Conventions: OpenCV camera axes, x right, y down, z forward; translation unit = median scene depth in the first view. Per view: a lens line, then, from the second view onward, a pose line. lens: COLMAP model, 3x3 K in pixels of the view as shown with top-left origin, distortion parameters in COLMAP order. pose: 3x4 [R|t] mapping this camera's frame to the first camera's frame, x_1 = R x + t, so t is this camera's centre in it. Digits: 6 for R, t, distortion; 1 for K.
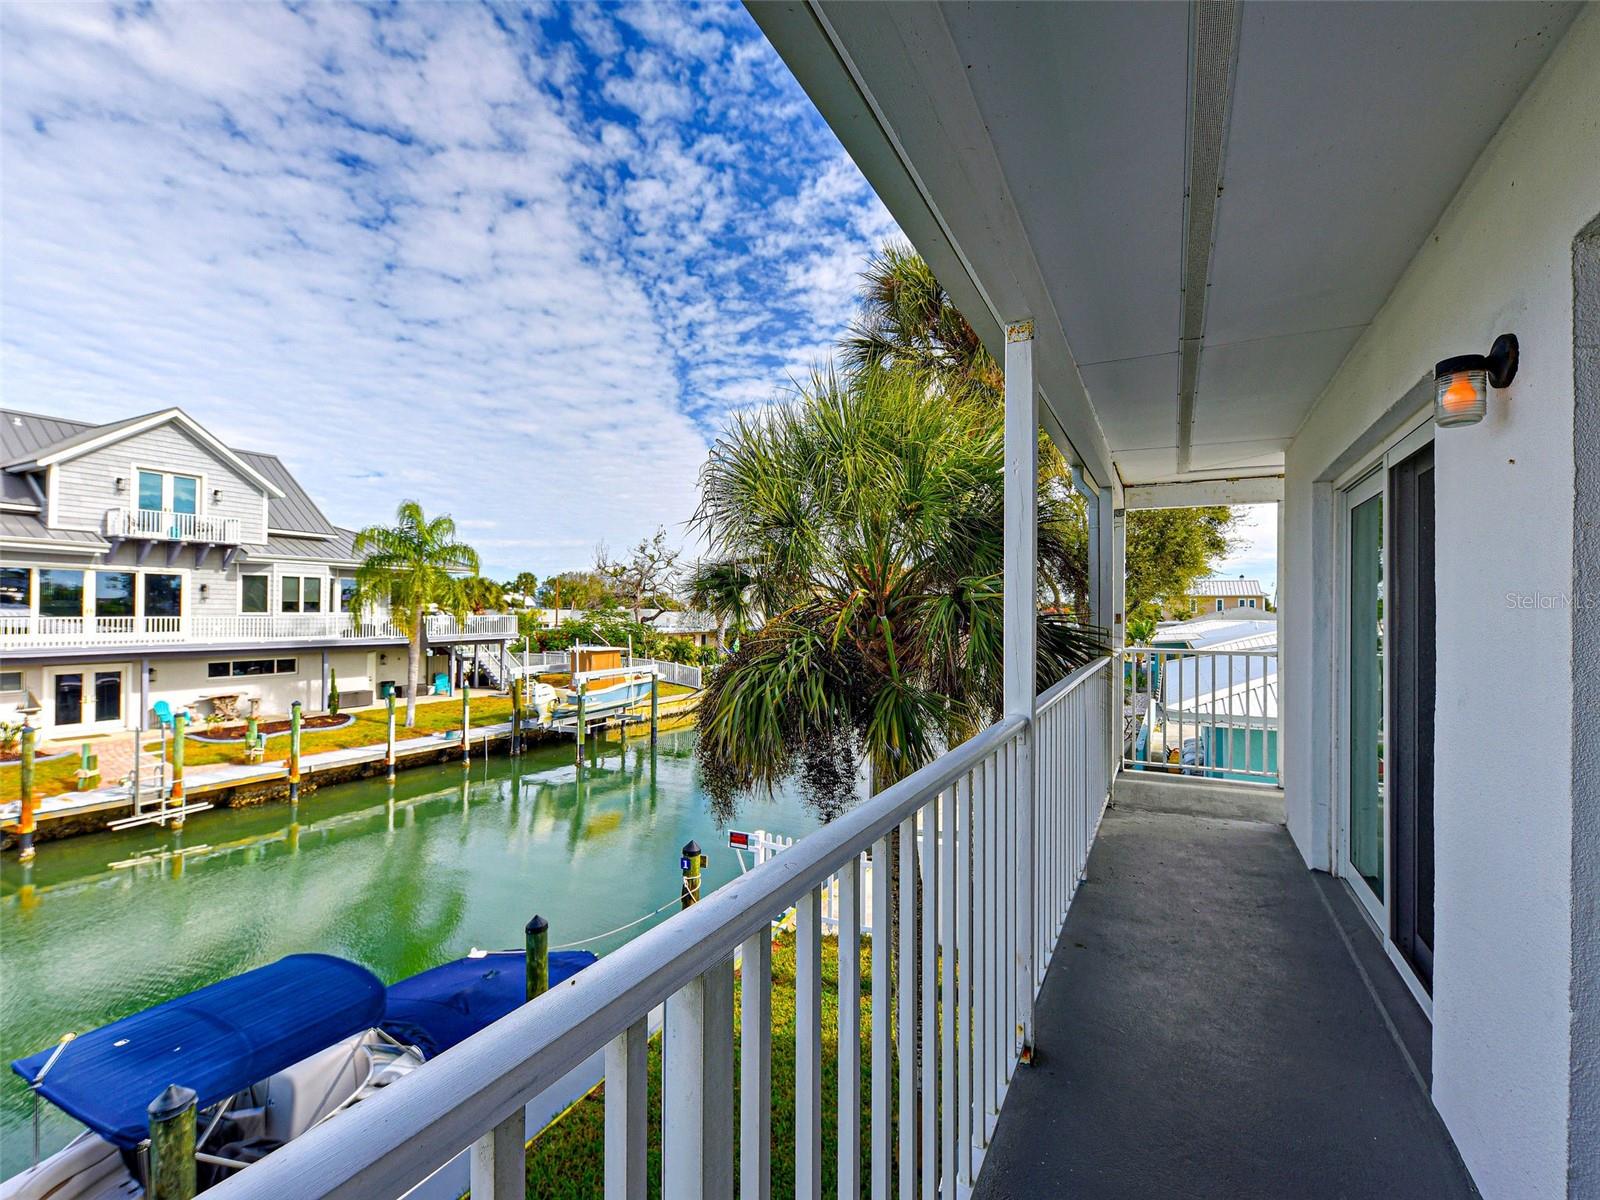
lens RADIAL K [[699.9, 0, 850.8], [0, 699.9, 594.4], [0, 0, 1]] dist [0.000230, 0.000077]
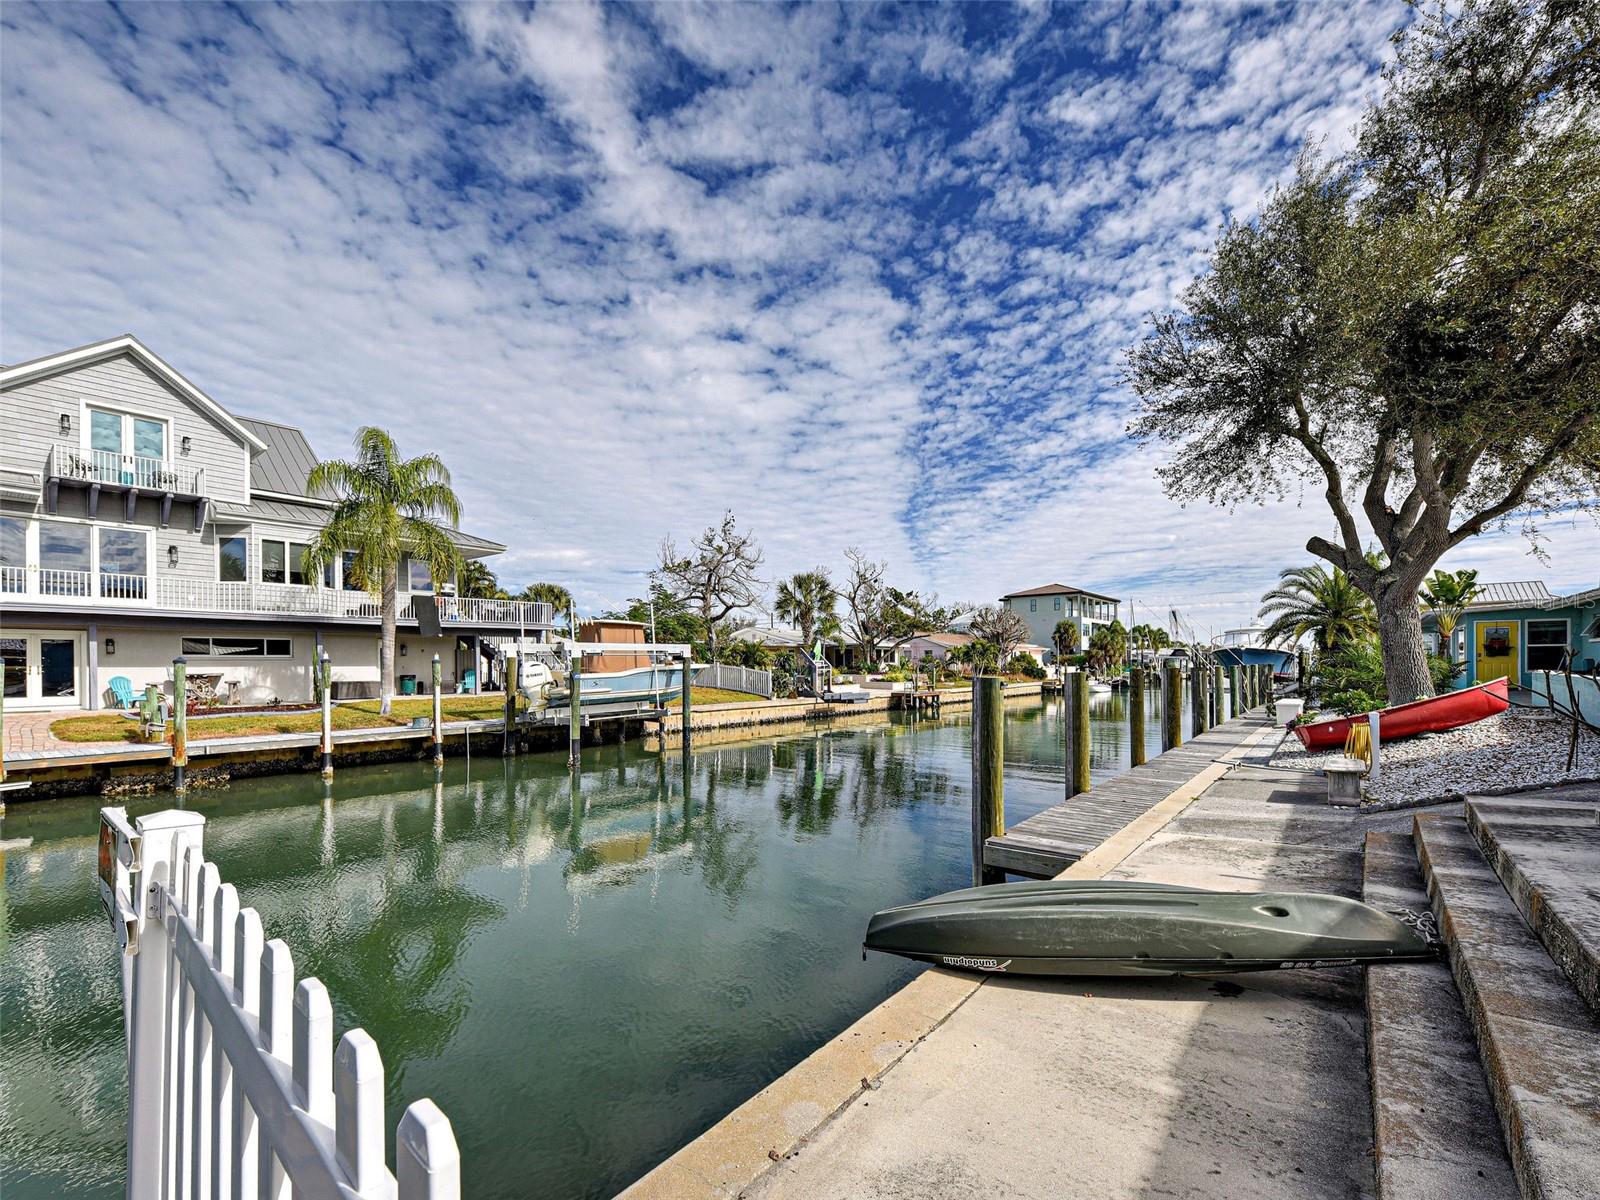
lens RADIAL K [[681.7, 0, 792.6], [0, 681.7, 668.2], [0, 0, 1]] dist [0.009996, -0.000490]
pose [[0.967530, -0.012095, -0.252468, 0.019062], [0.019525, 0.999446, 0.026947, 0.120035], [0.252003, -0.031002, 0.967230, 0.351377]]
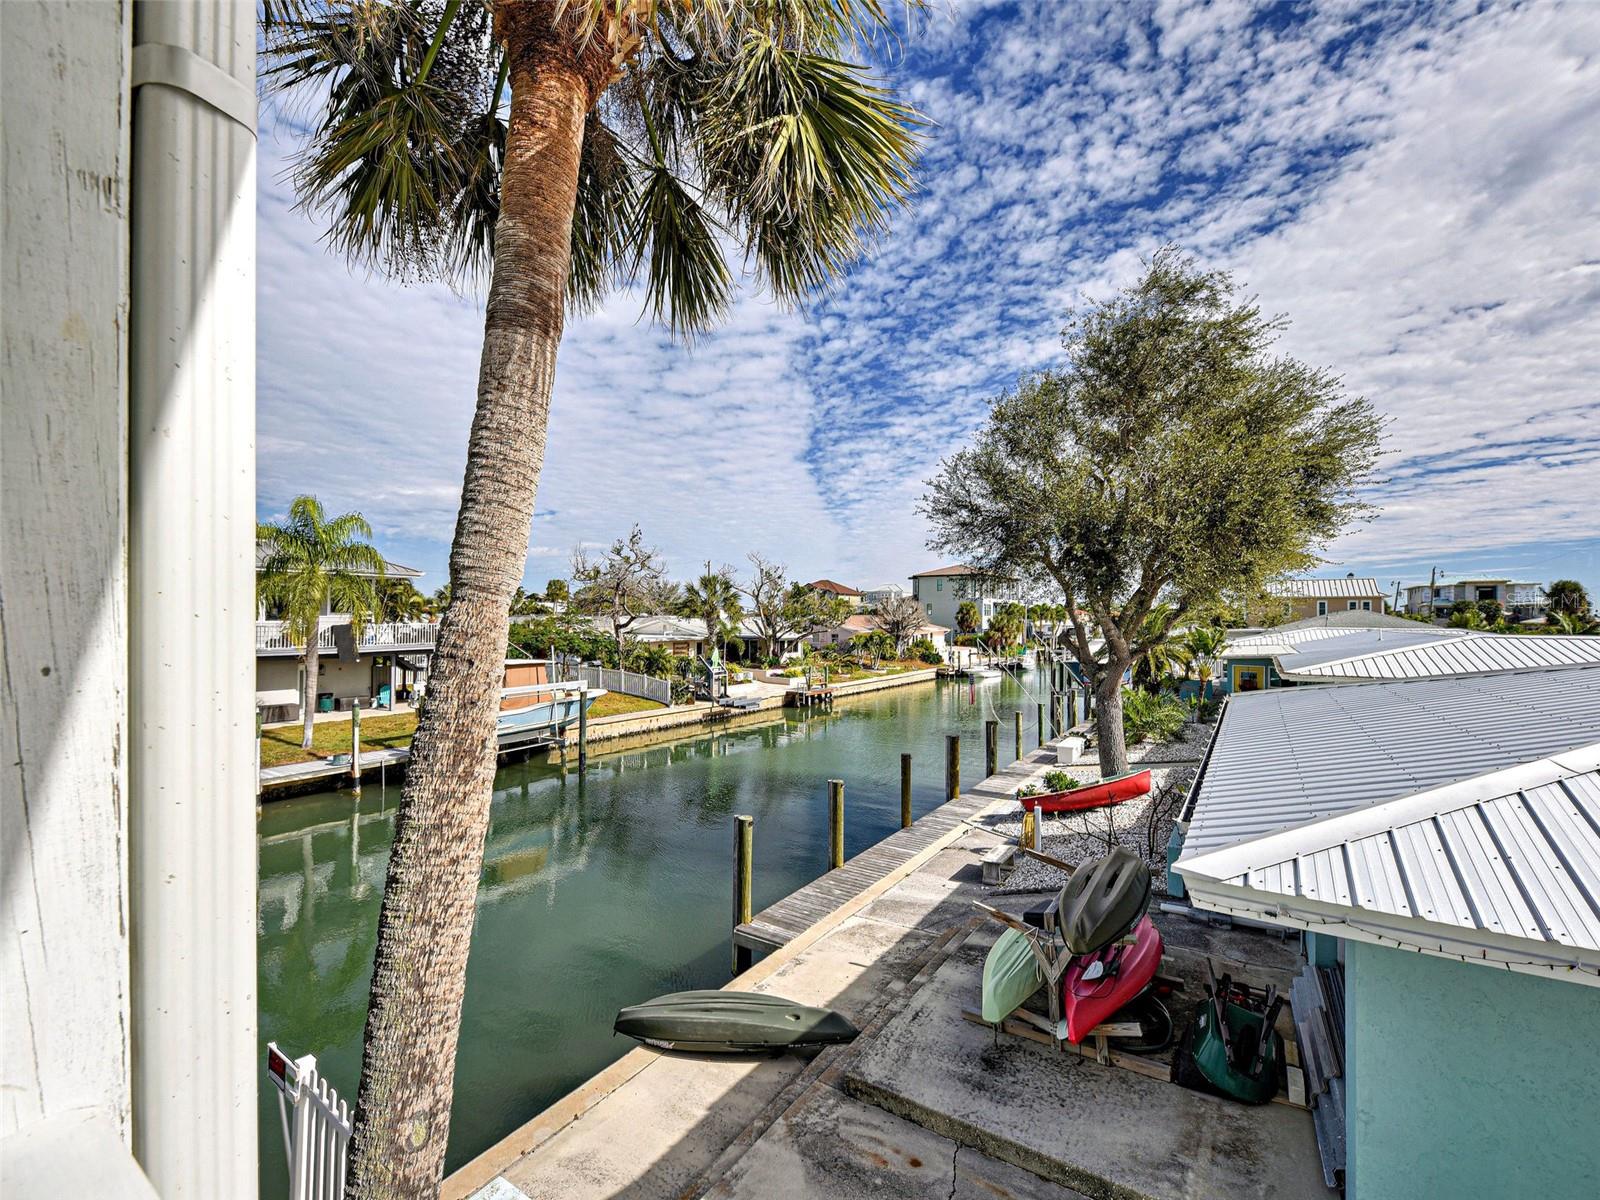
lens RADIAL K [[692.5, 0, 772.8], [0, 692.5, 607.7], [0, 0, 1]] dist [0.008215, 0.000162]
pose [[0.983247, -0.005314, -0.182198, 0.118697], [0.007390, 0.999915, 0.010717, 0.003545], [0.182126, -0.011884, 0.983203, 0.225836]]
